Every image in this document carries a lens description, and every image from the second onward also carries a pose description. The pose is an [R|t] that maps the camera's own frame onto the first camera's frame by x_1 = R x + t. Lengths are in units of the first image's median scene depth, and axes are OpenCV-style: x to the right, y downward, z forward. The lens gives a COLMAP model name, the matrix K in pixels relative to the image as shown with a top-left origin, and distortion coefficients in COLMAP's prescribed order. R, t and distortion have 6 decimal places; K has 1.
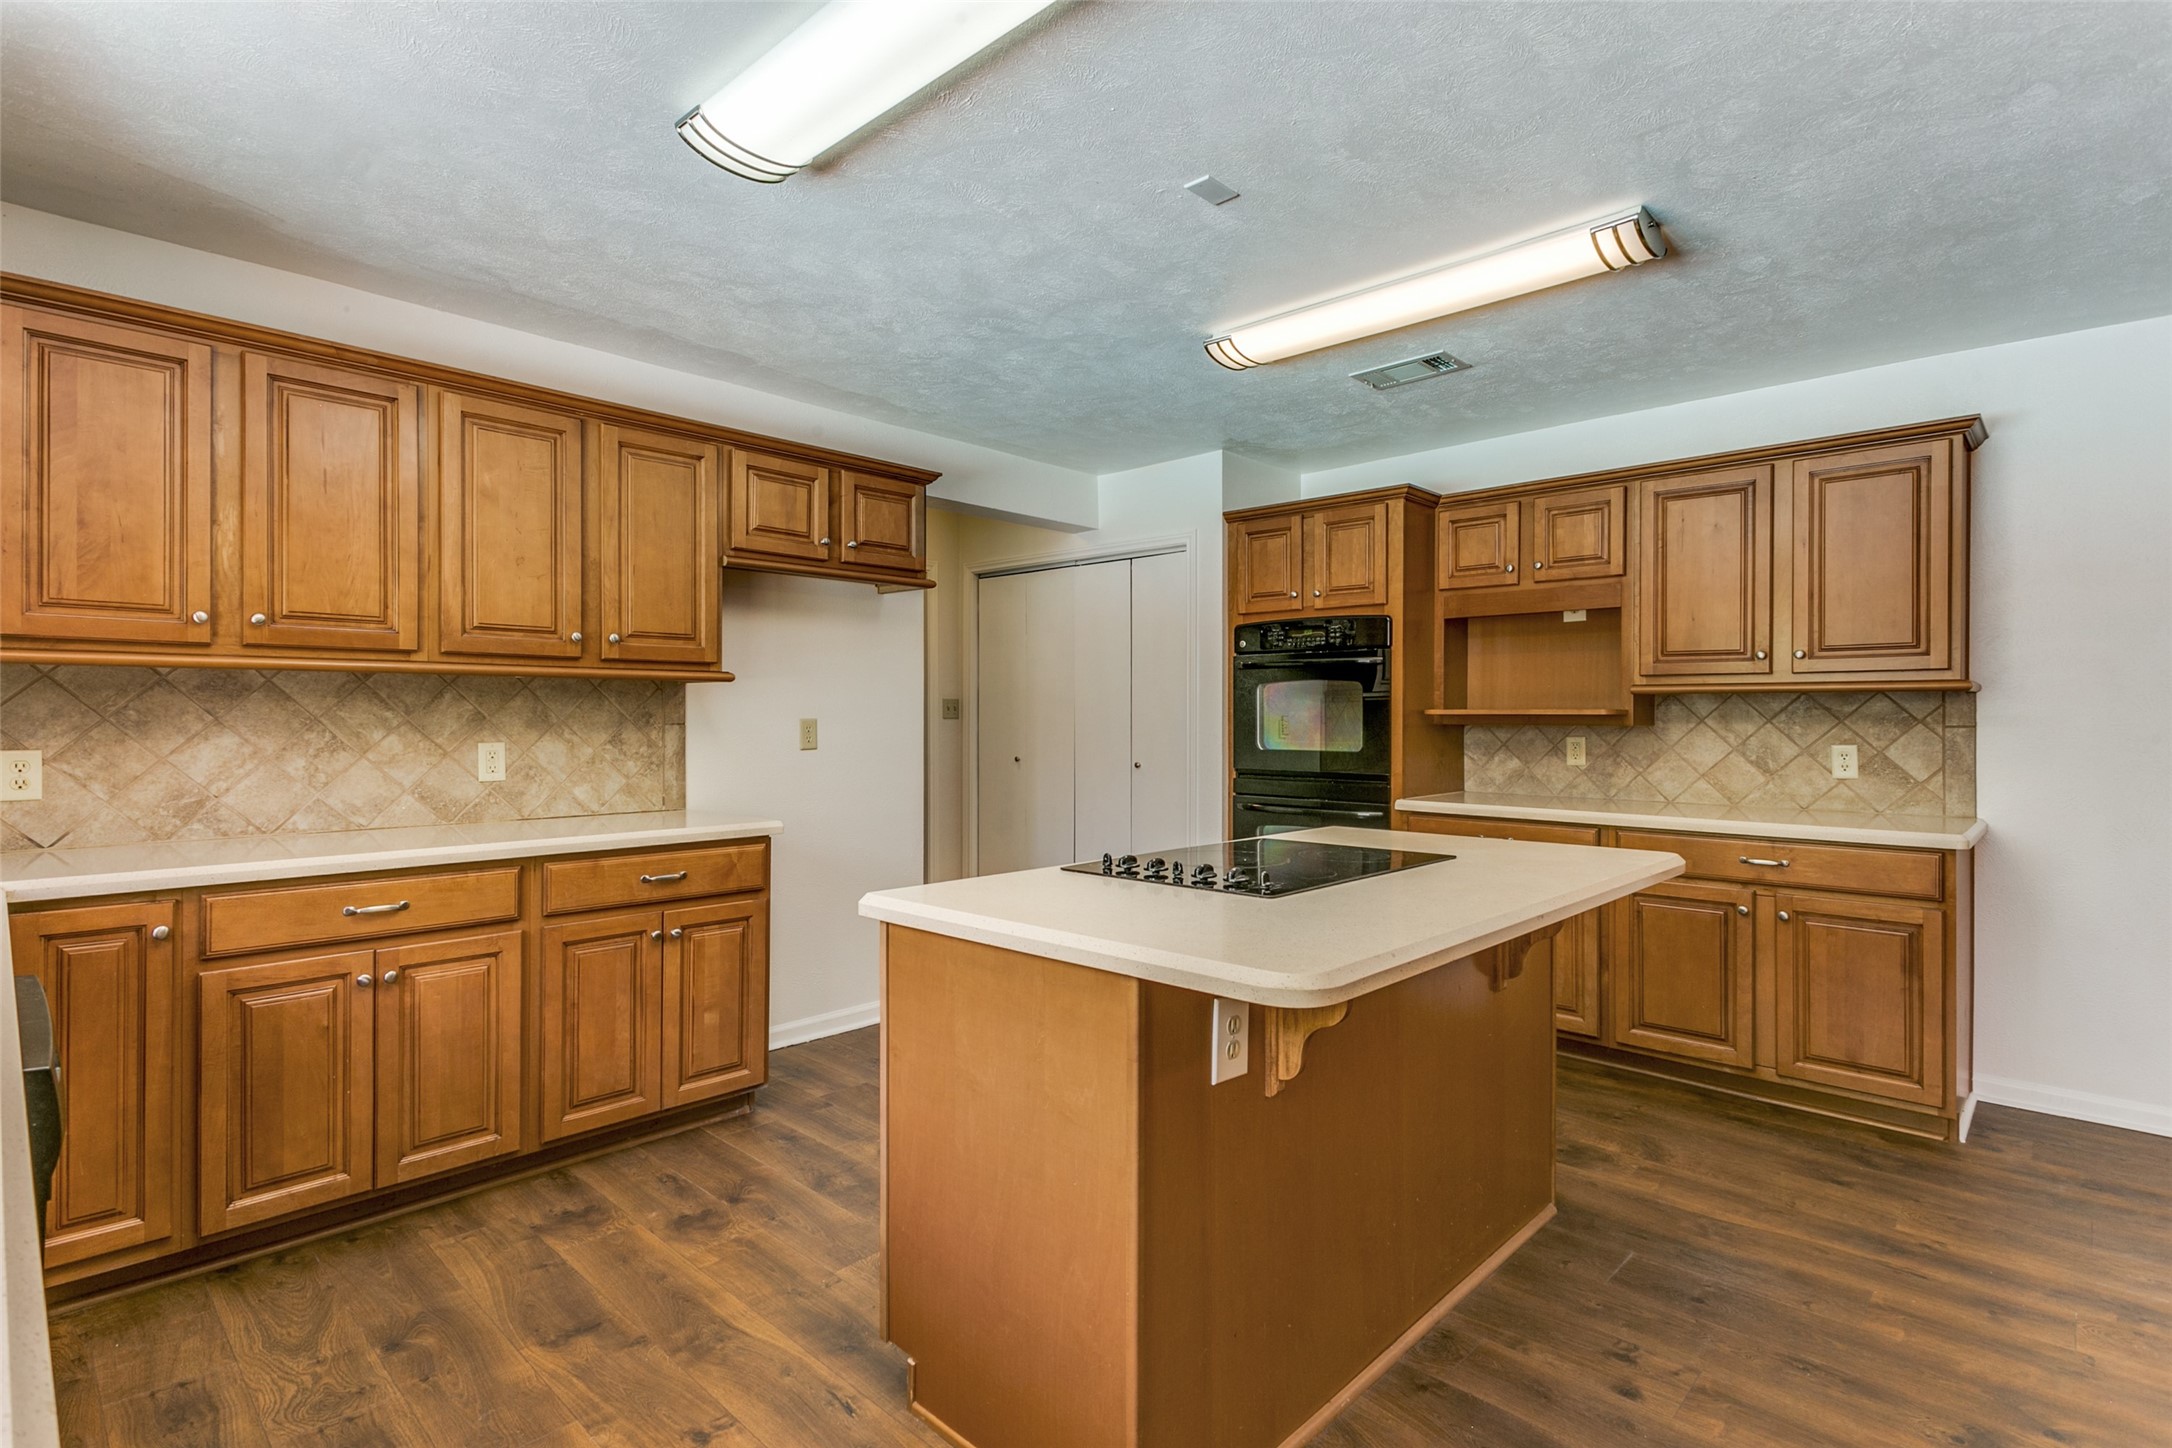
lens RADIAL K [[1052.2, 0, 1067.1], [0, 1052.2, 714.9], [0, 0, 1]] dist [0.012946, -0.006377]
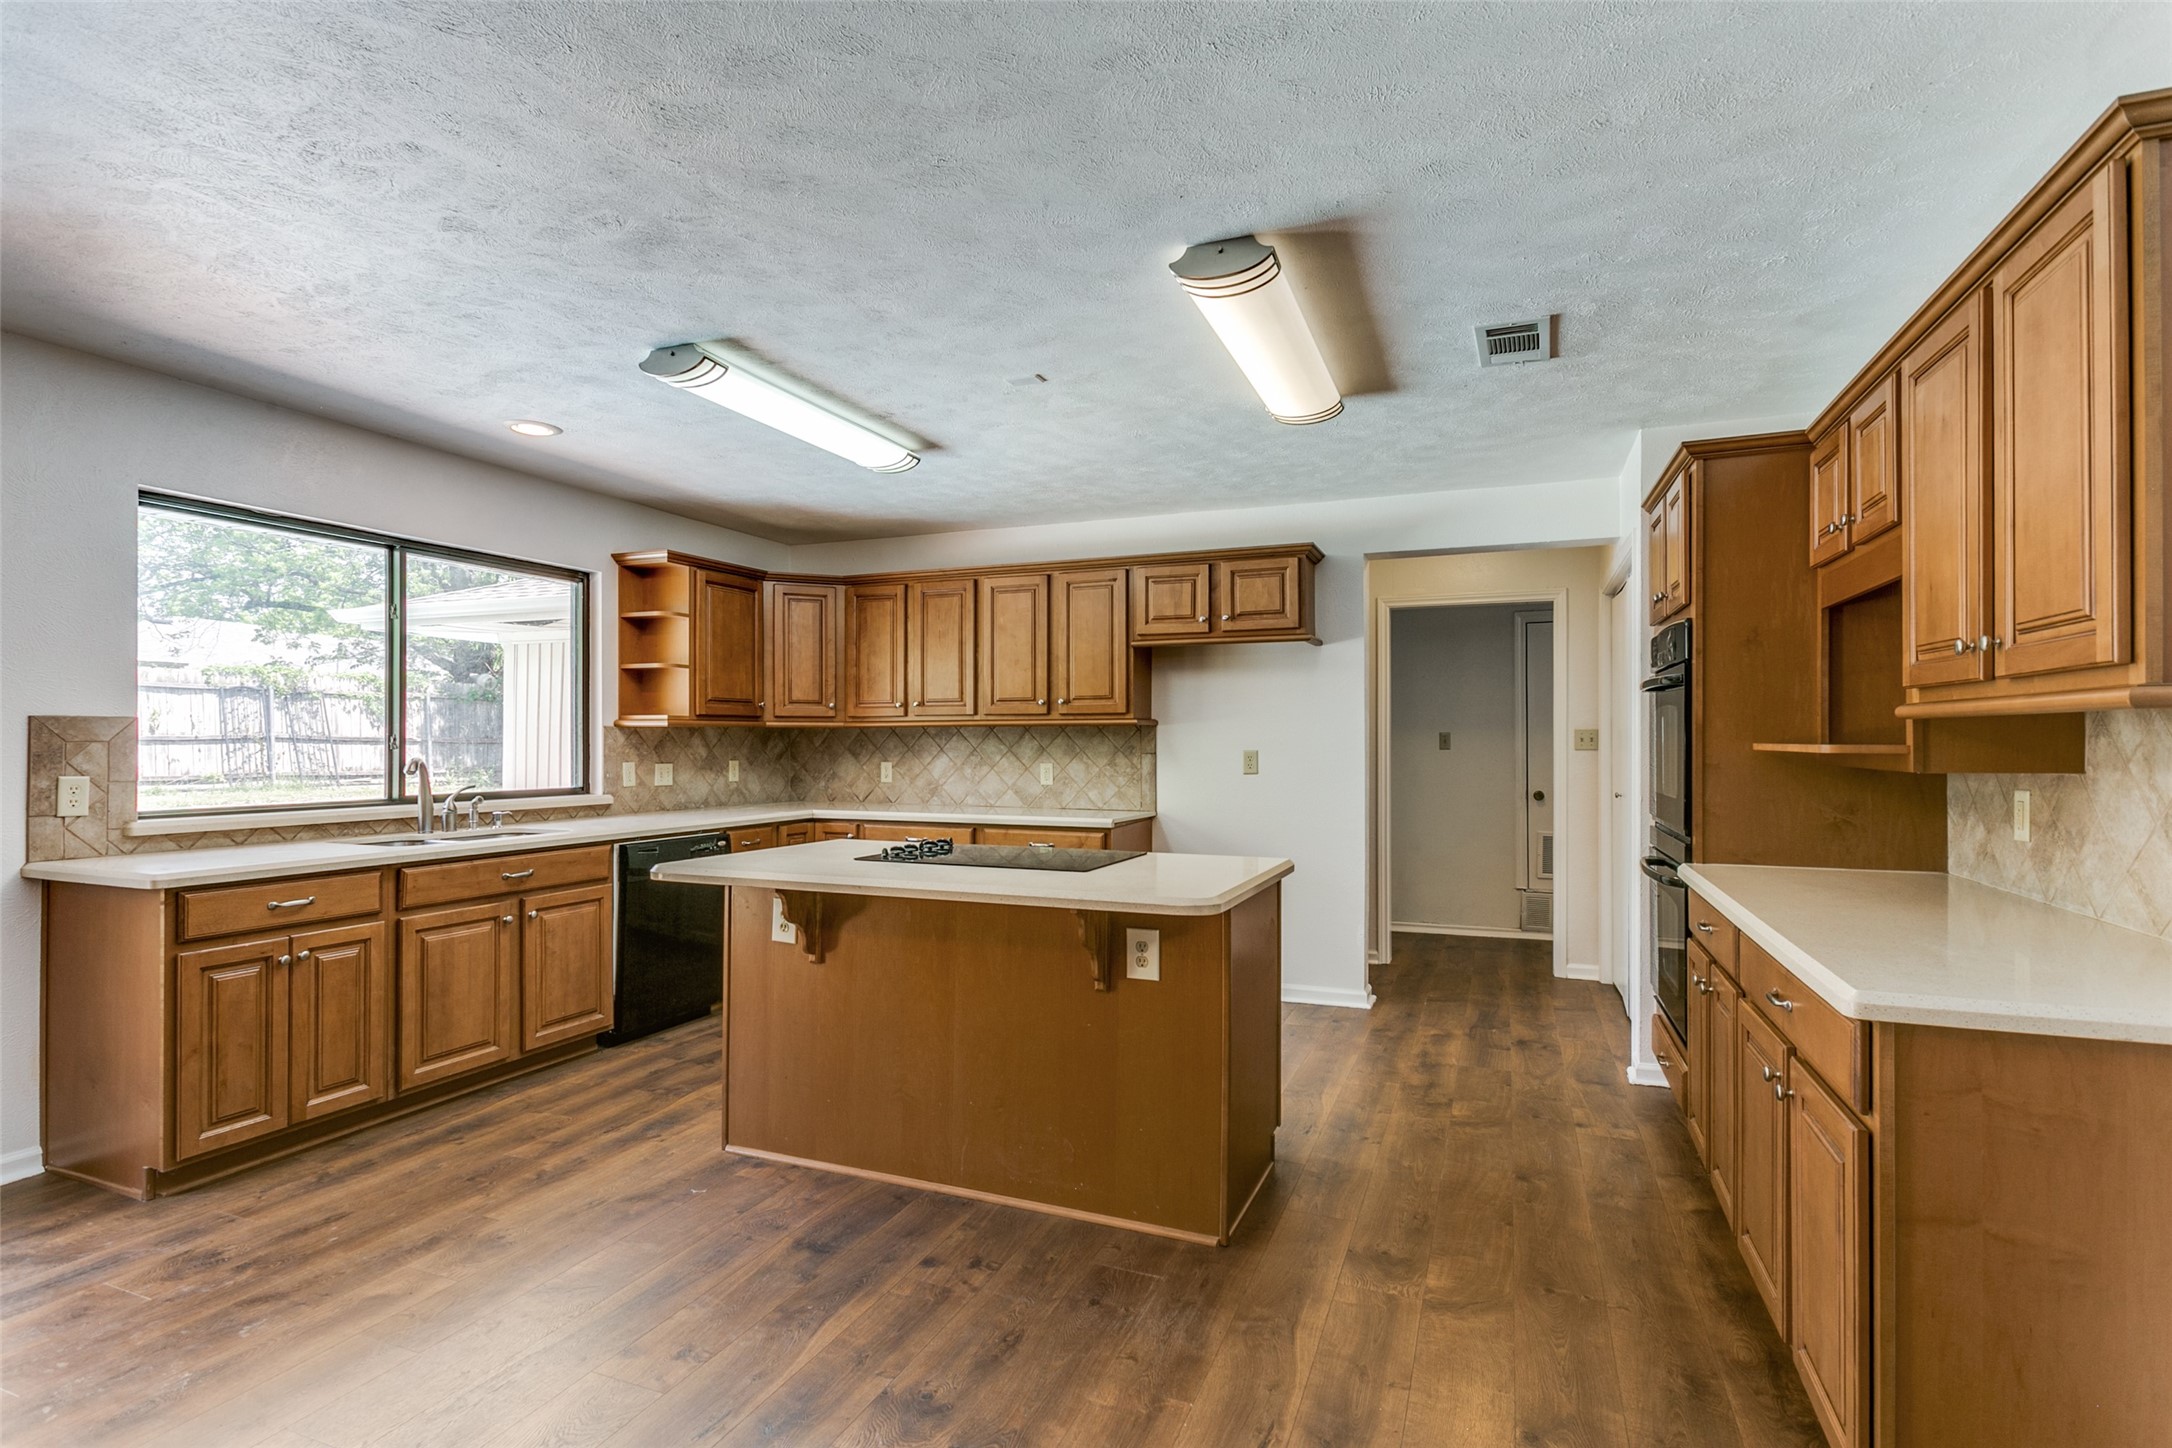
lens RADIAL K [[1052.2, 0, 1088.9], [0, 1052.2, 735.3], [0, 0, 1]] dist [0.012946, -0.006377]
pose [[0.363089, -0.007180, -0.931727, 1.303099], [0.002590, 0.999974, -0.006697, -0.009419], [0.931751, 0.000019, 0.363098, 0.499158]]
